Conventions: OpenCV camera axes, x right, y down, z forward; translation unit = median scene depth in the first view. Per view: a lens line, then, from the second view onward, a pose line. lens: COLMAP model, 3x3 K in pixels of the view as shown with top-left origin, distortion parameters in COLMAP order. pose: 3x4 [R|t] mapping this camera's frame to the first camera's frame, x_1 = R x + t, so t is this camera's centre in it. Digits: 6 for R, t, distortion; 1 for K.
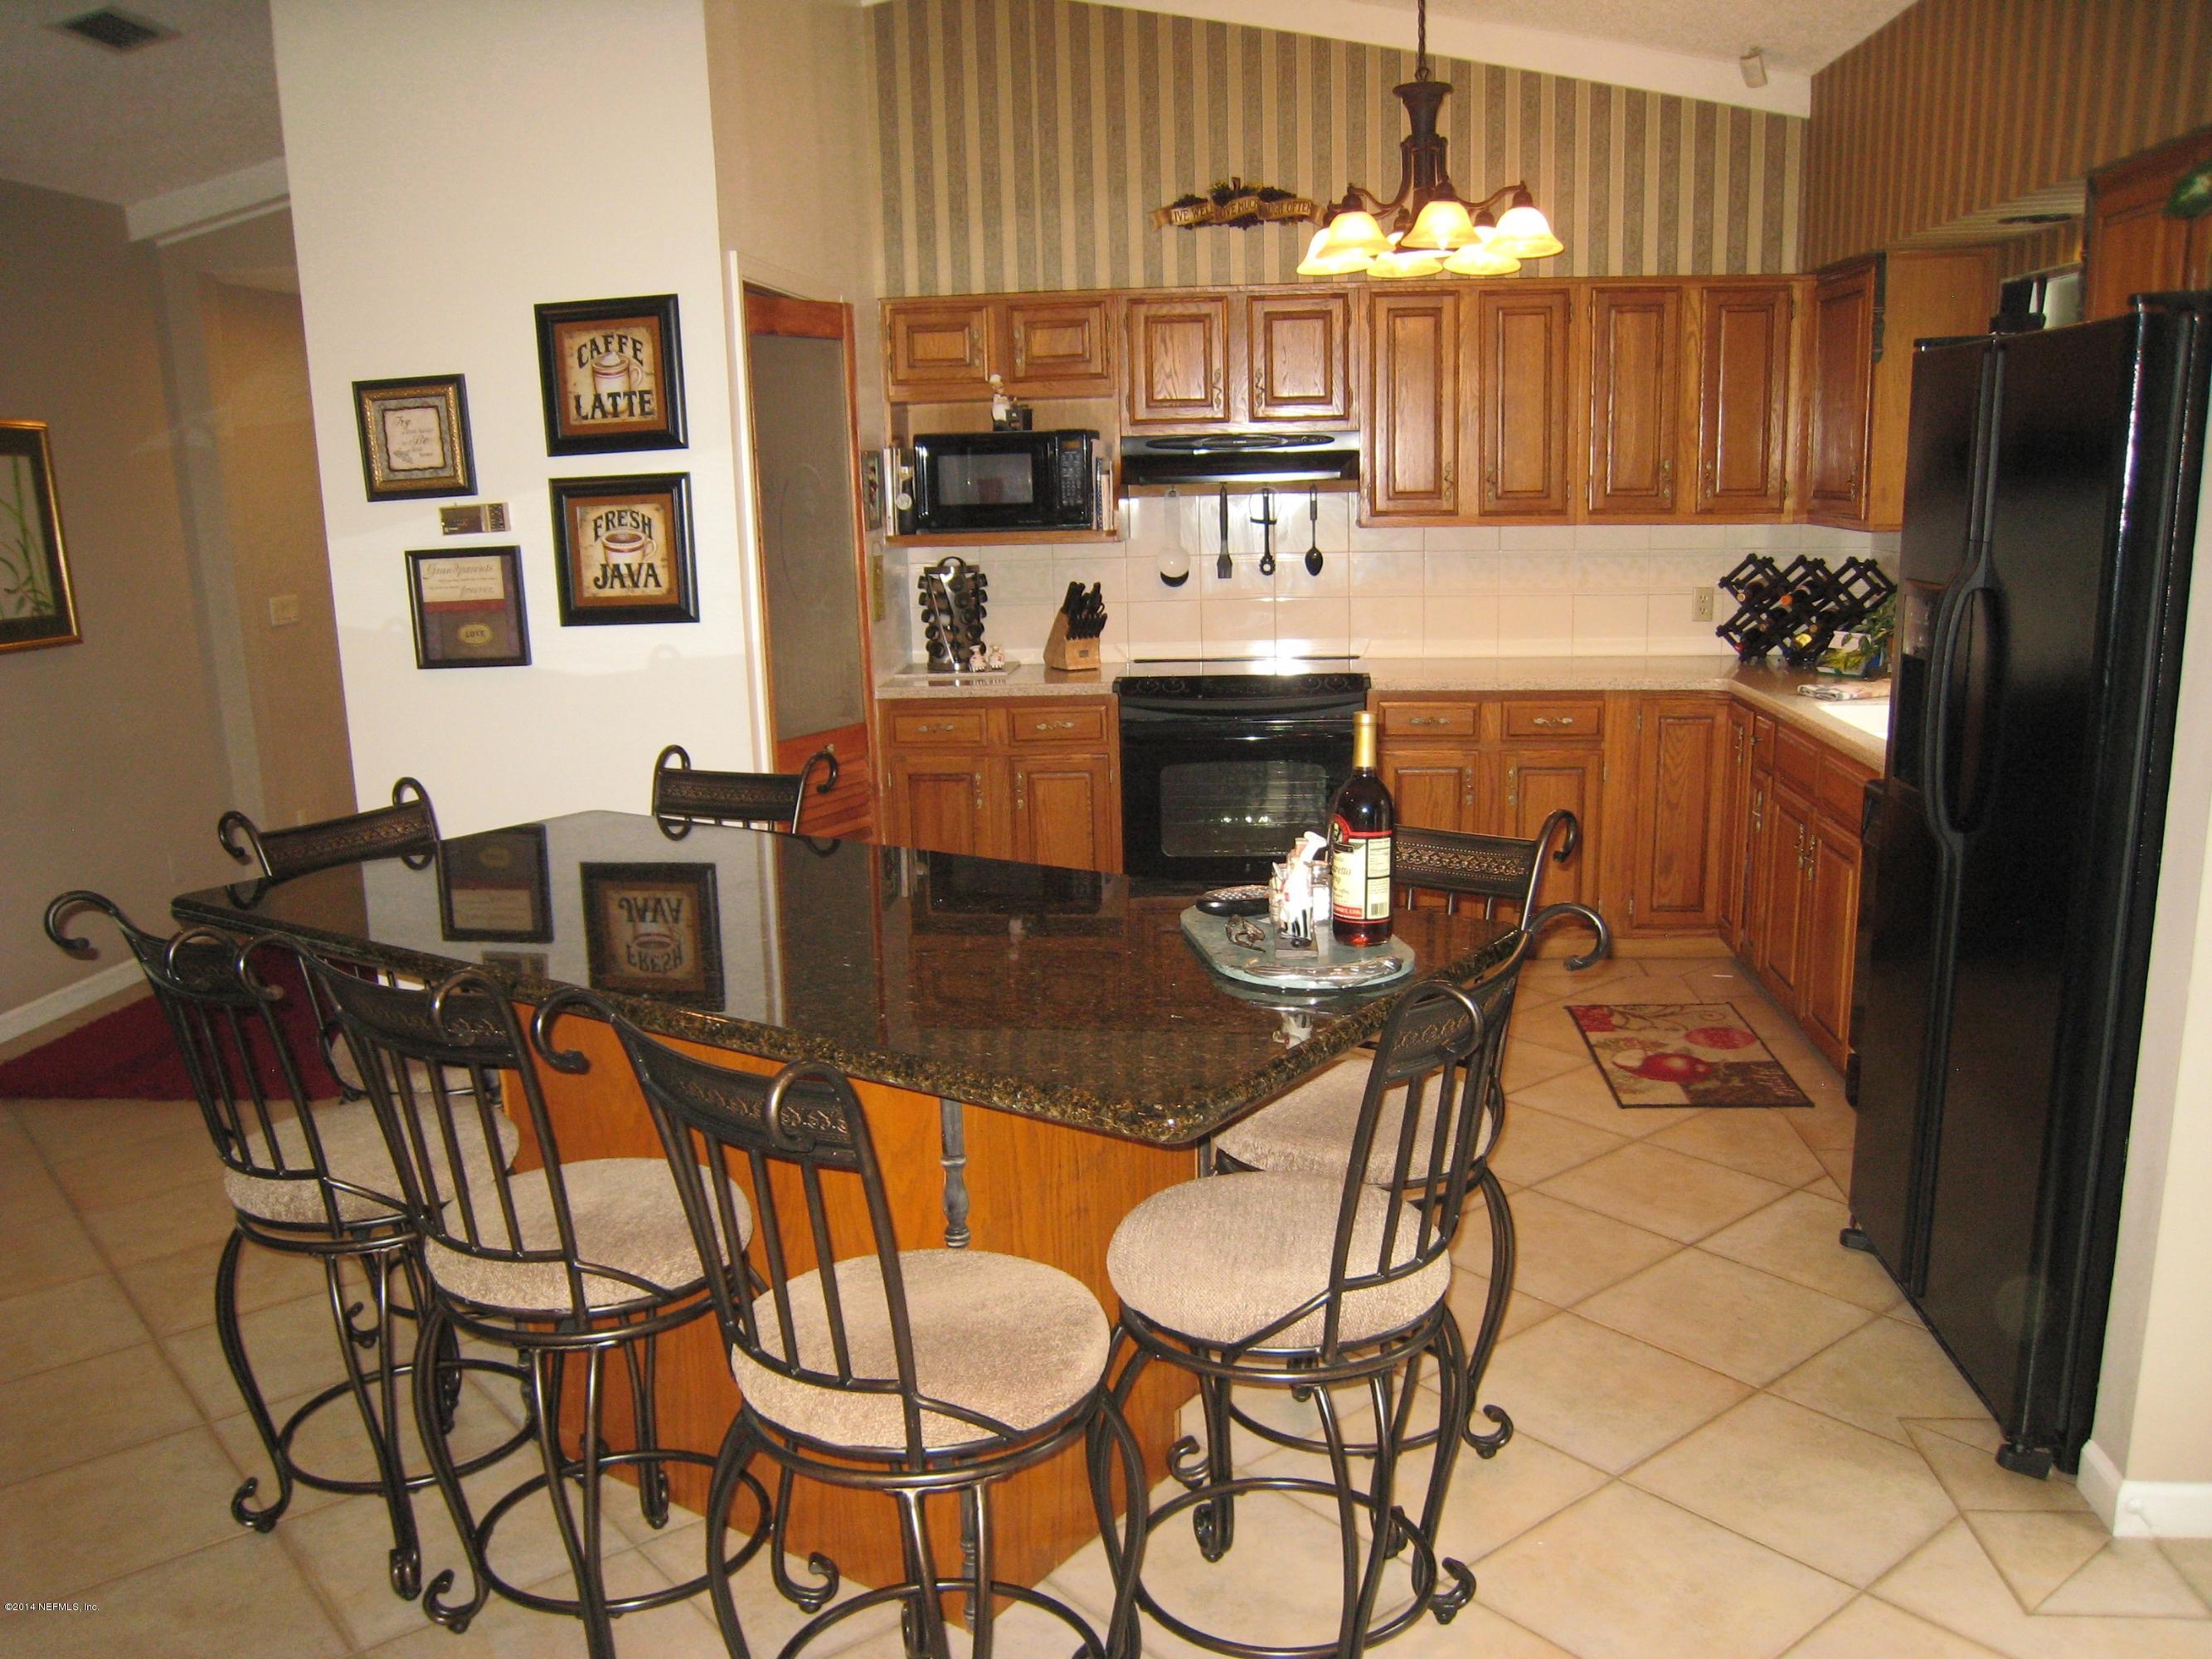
lens RADIAL K [[1828.4, 0, 1102.4], [0, 1828.4, 901.9], [0, 0, 1]] dist [-0.149766, 0.129760]
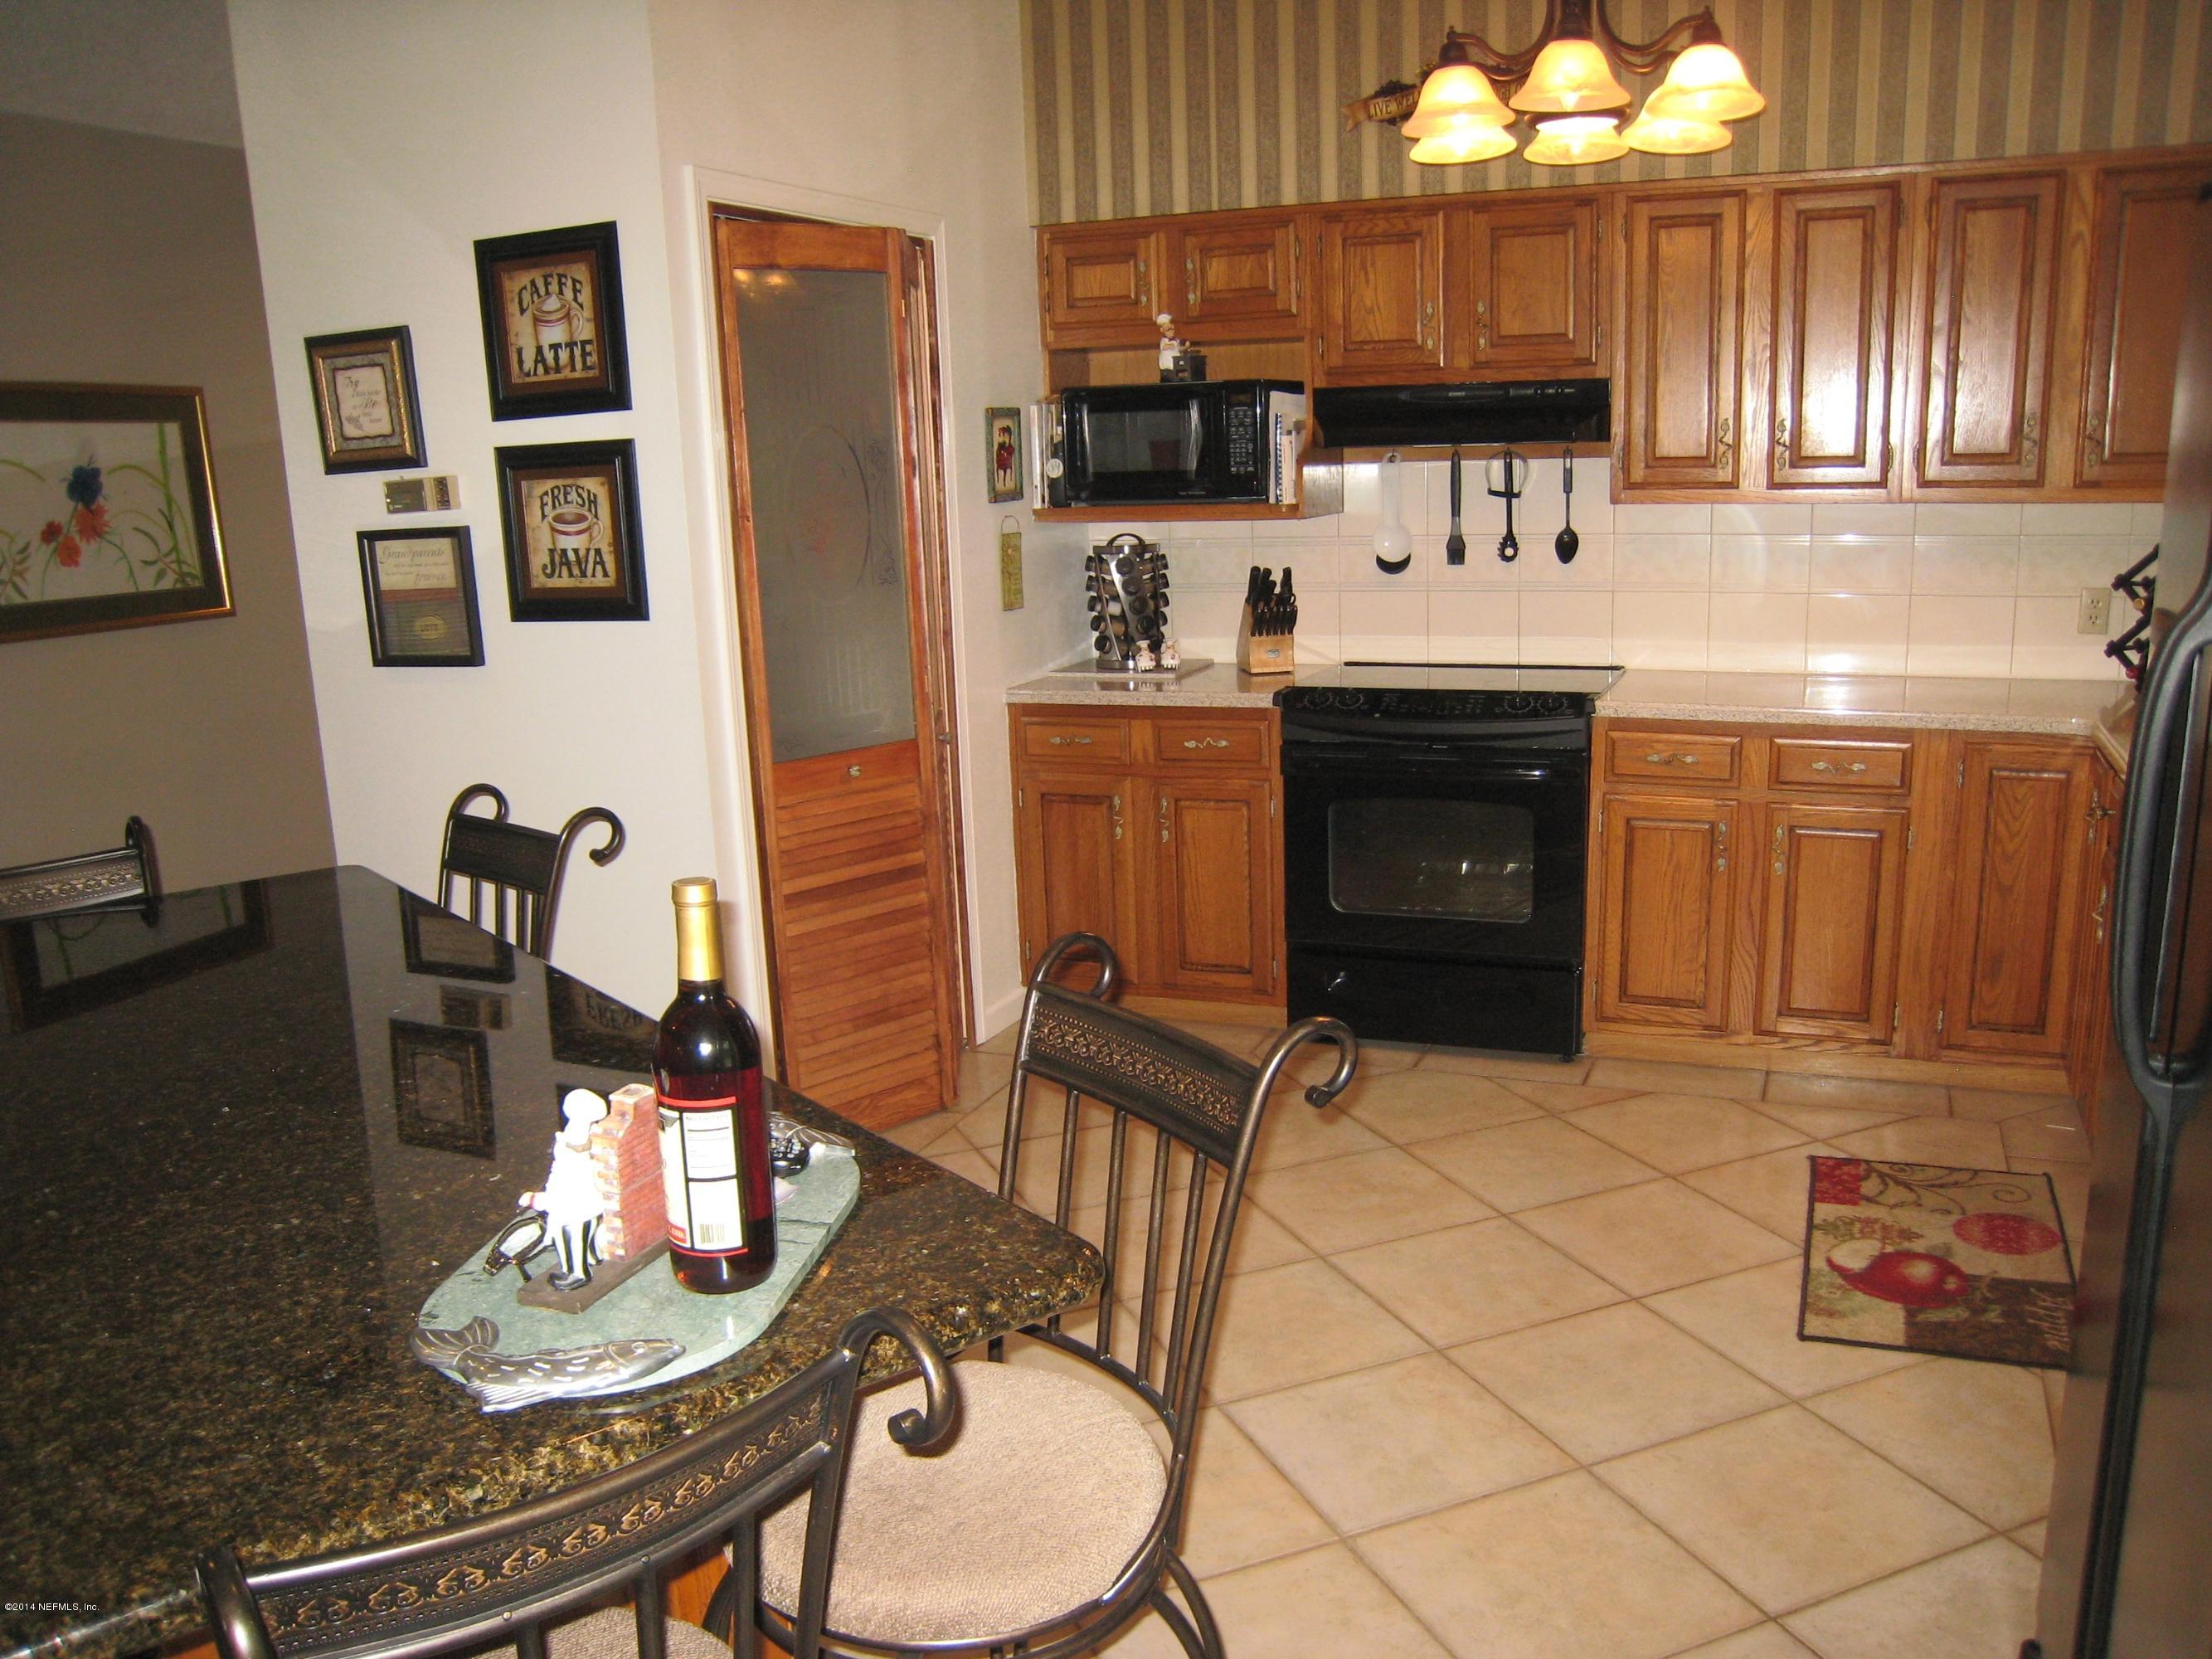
lens RADIAL K [[1828.4, 0, 1102.4], [0, 1828.4, 901.9], [0, 0, 1]] dist [-0.149766, 0.129760]
pose [[0.957898, 0.064048, -0.279874, 0.182731], [-0.057676, 0.997855, 0.030951, -0.054059], [0.281256, -0.013506, 0.959538, 0.224382]]
